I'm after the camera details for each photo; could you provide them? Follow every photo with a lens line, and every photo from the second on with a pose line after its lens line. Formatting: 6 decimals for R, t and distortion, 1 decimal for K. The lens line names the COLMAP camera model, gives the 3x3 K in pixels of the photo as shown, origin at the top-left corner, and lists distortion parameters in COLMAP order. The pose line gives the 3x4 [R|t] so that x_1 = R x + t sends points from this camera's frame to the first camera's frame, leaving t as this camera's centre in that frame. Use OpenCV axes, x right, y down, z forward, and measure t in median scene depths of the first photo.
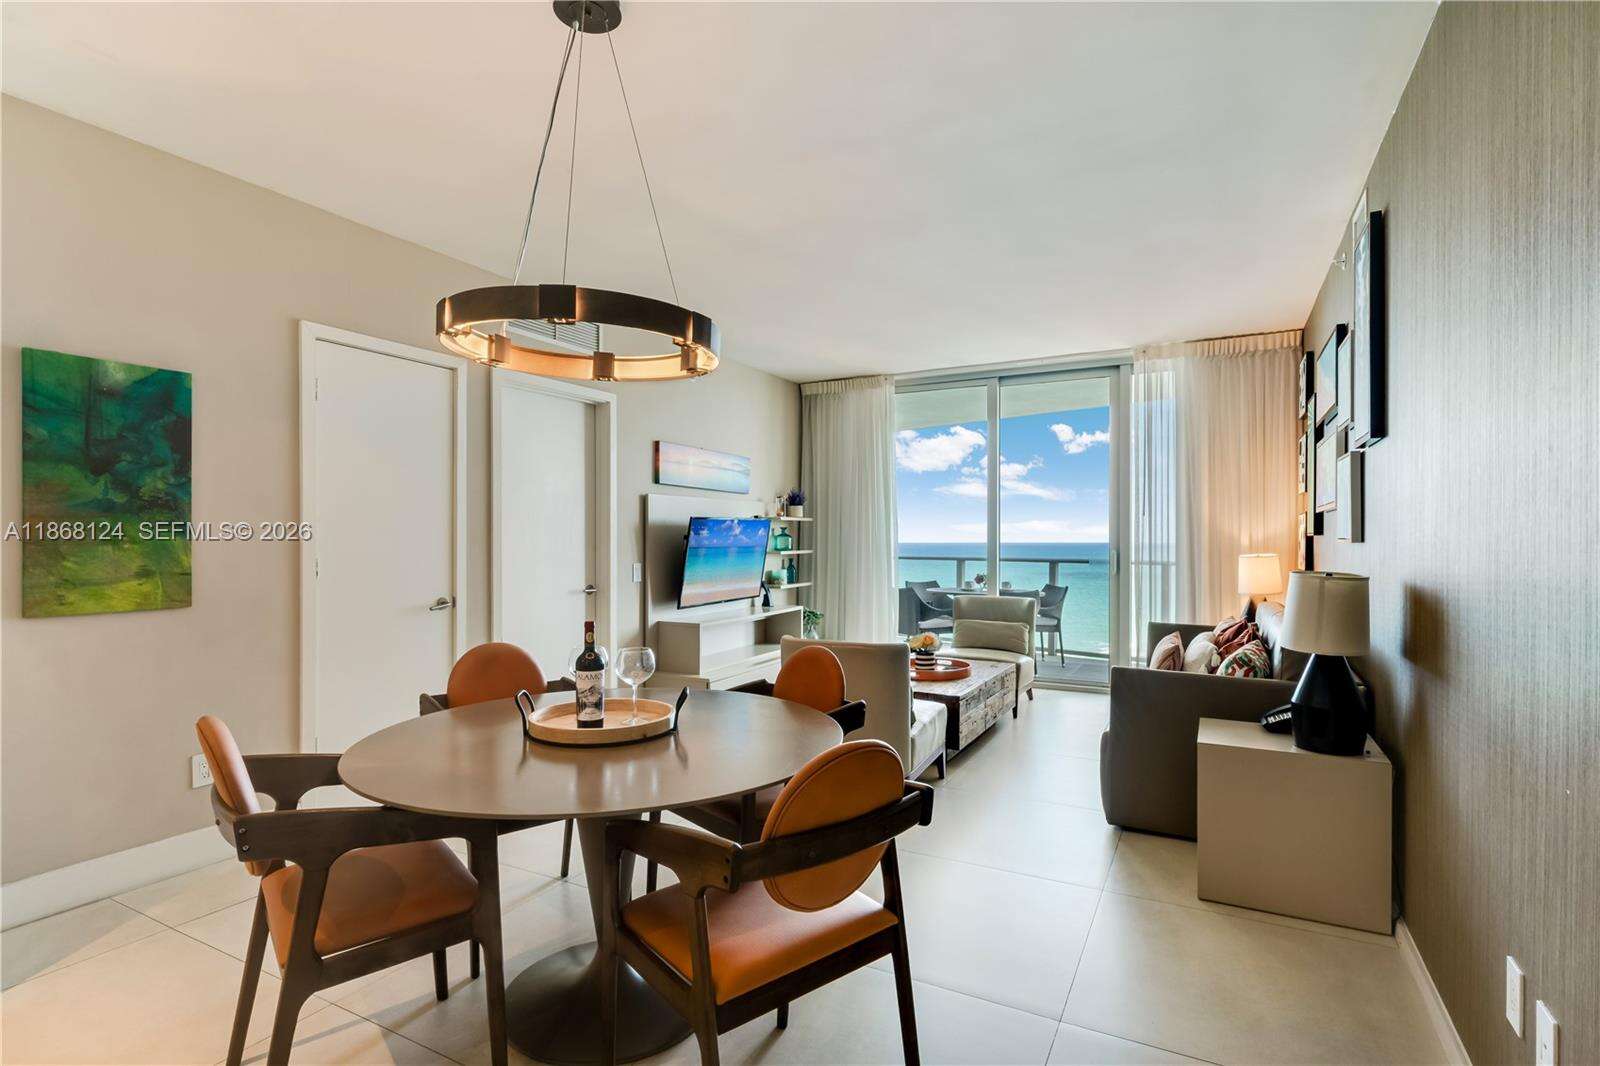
lens RADIAL K [[826.0, 0, 801.2], [0, 826.0, 539.8], [0, 0, 1]] dist [-0.003037, -0.001014]
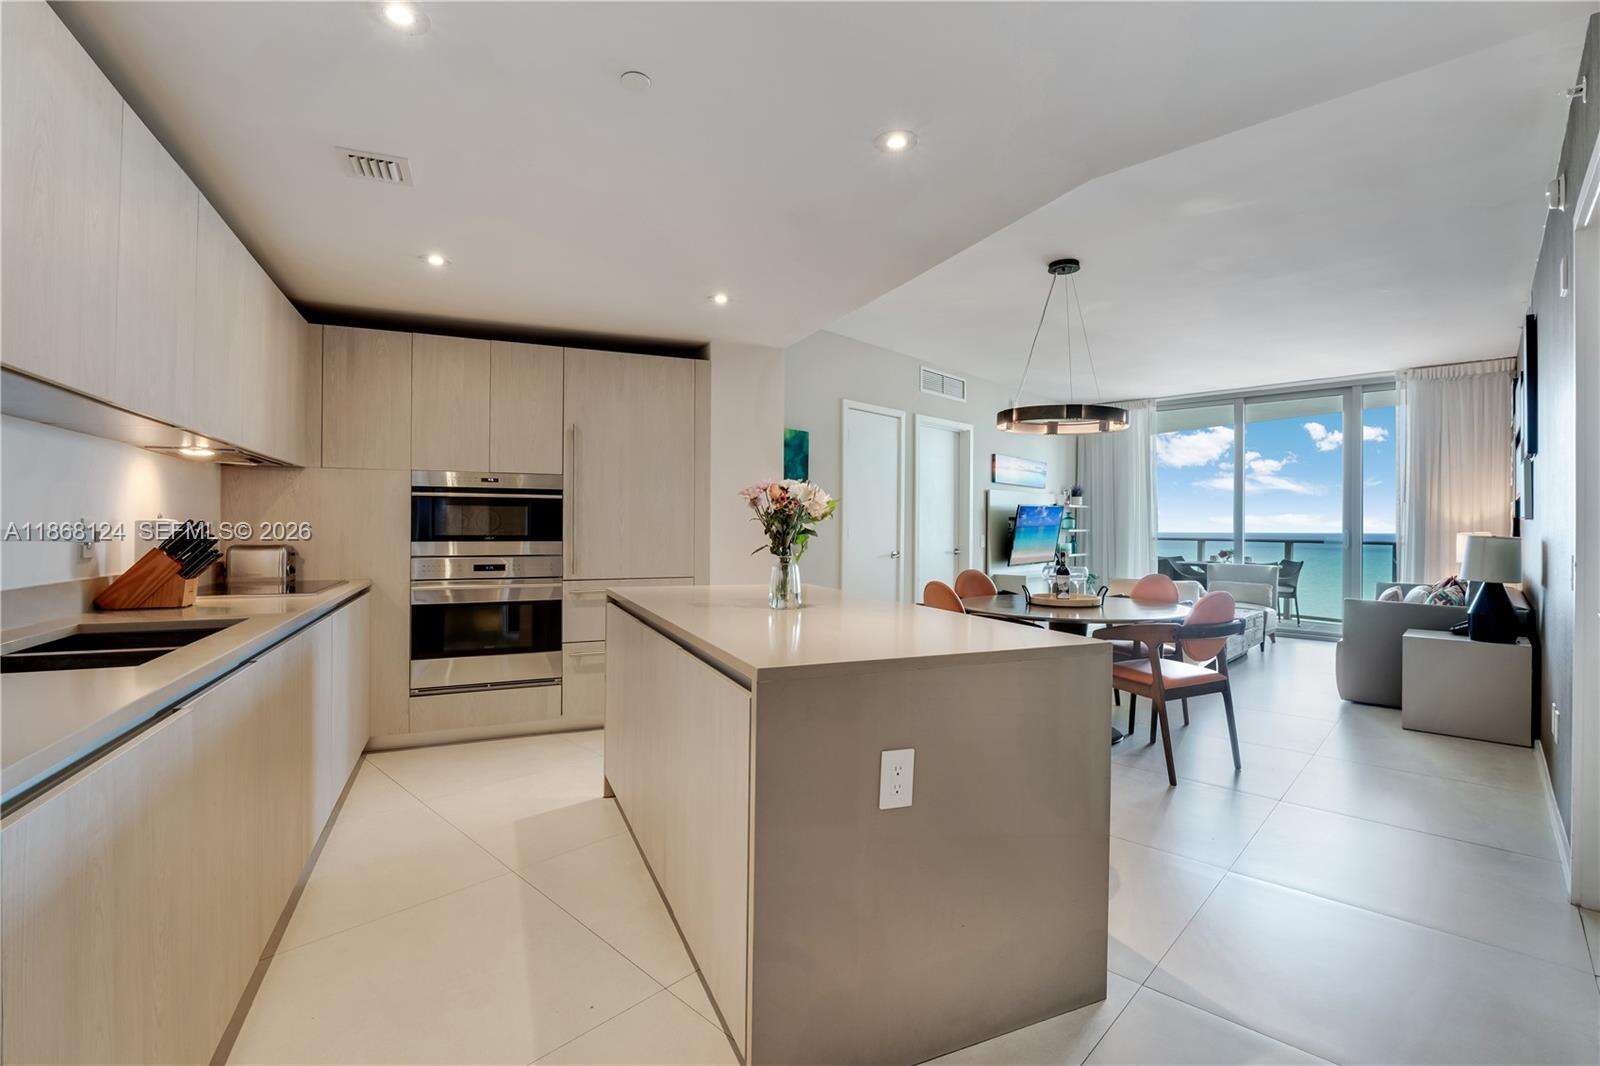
lens RADIAL K [[753.0, 0, 803.1], [0, 753.0, 522.9], [0, 0, 1]] dist [0.000630, -0.001661]
pose [[0.965162, 0.004544, -0.261612, -0.204067], [-0.006249, 0.999964, -0.005686, 0.020341], [0.261577, 0.007123, 0.965156, -0.550513]]
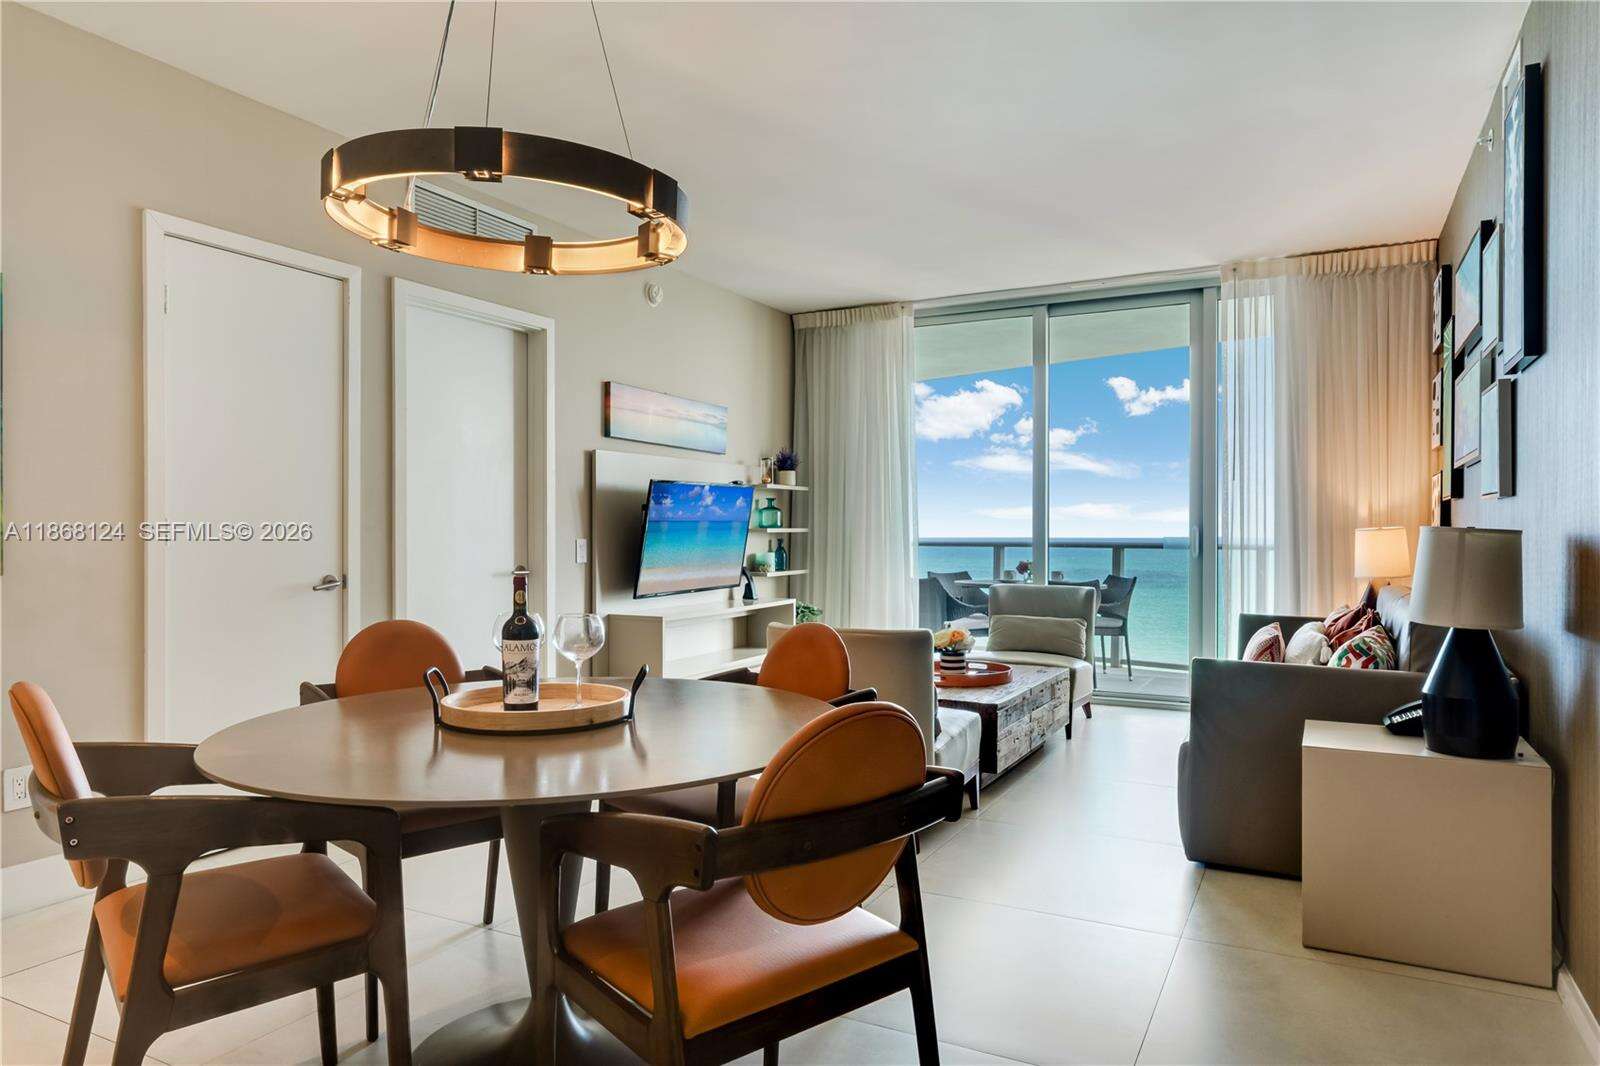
lens RADIAL K [[1065.8, 0, 801.9], [0, 1065.8, 535.6], [0, 0, 1]] dist [-0.008906, 0.013743]
pose [[0.999968, -0.000140, 0.008037, -0.000037], [0.000126, 0.999998, 0.001736, 0.030822], [-0.008037, -0.001735, 0.999966, -0.000528]]
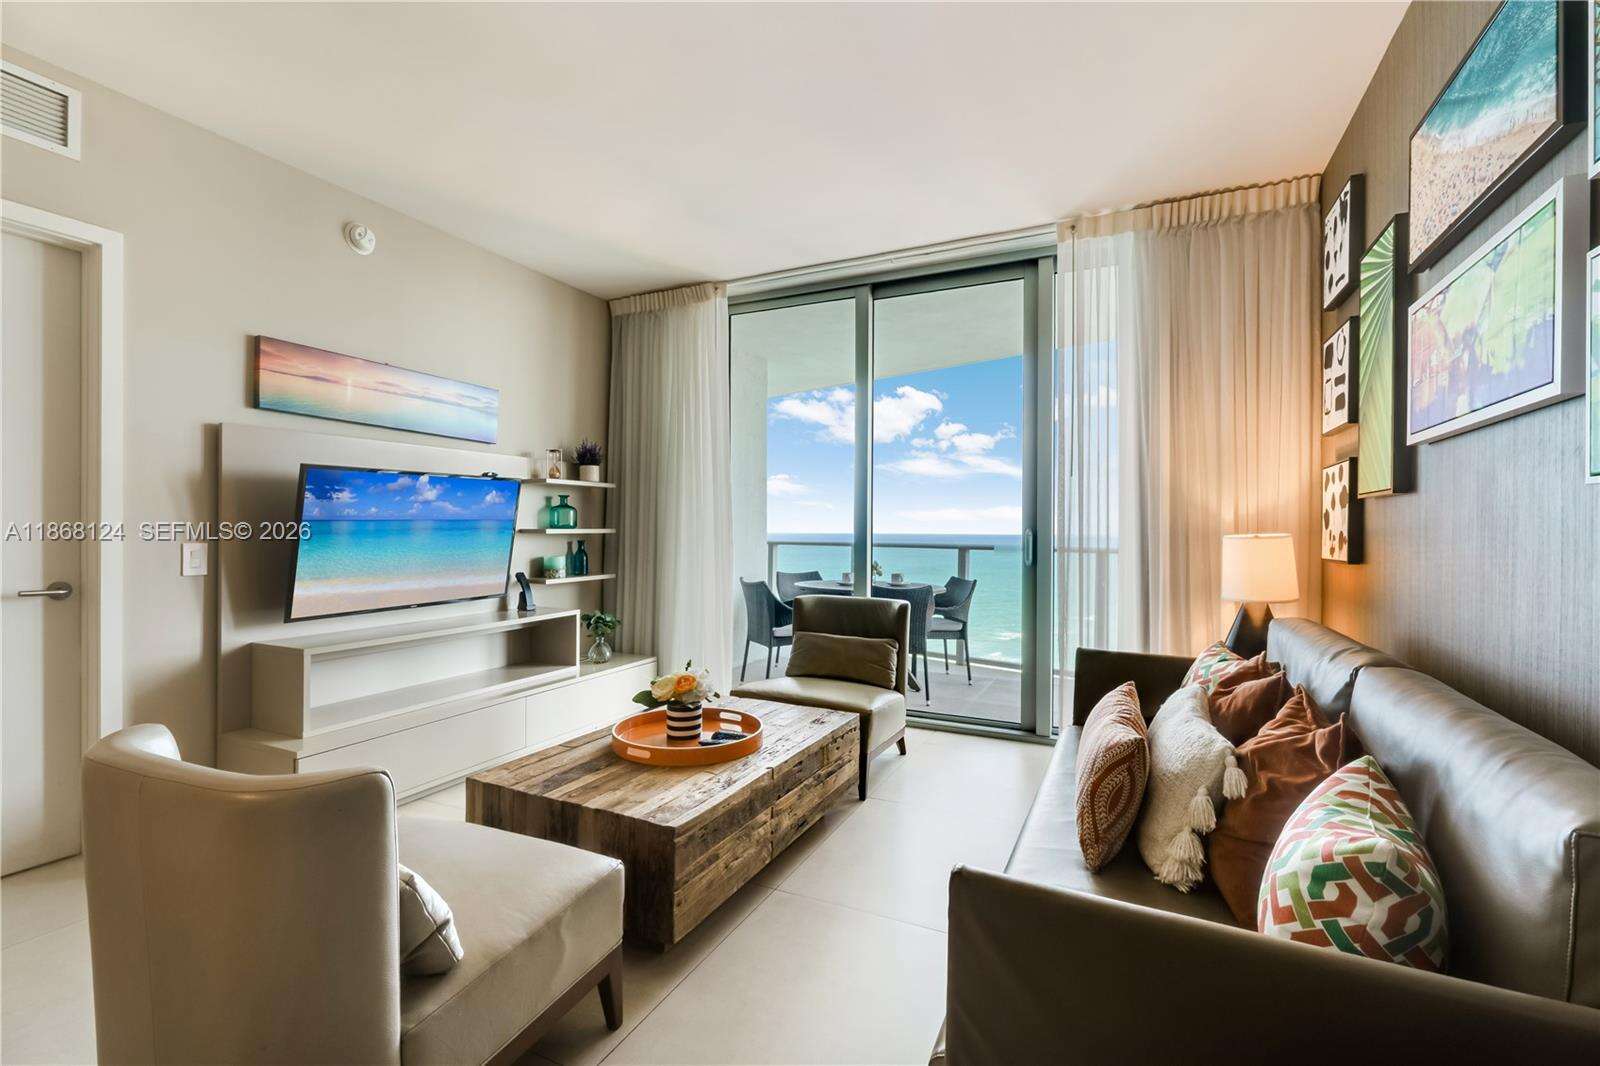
lens RADIAL K [[748.9, 0, 806.7], [0, 748.9, 523.2], [0, 0, 1]] dist [0.003782, -0.000752]
pose [[0.998932, 0.007040, 0.045668, 0.262151], [-0.006578, 0.999926, -0.010244, 0.022688], [-0.045737, 0.009932, 0.998904, 0.610026]]
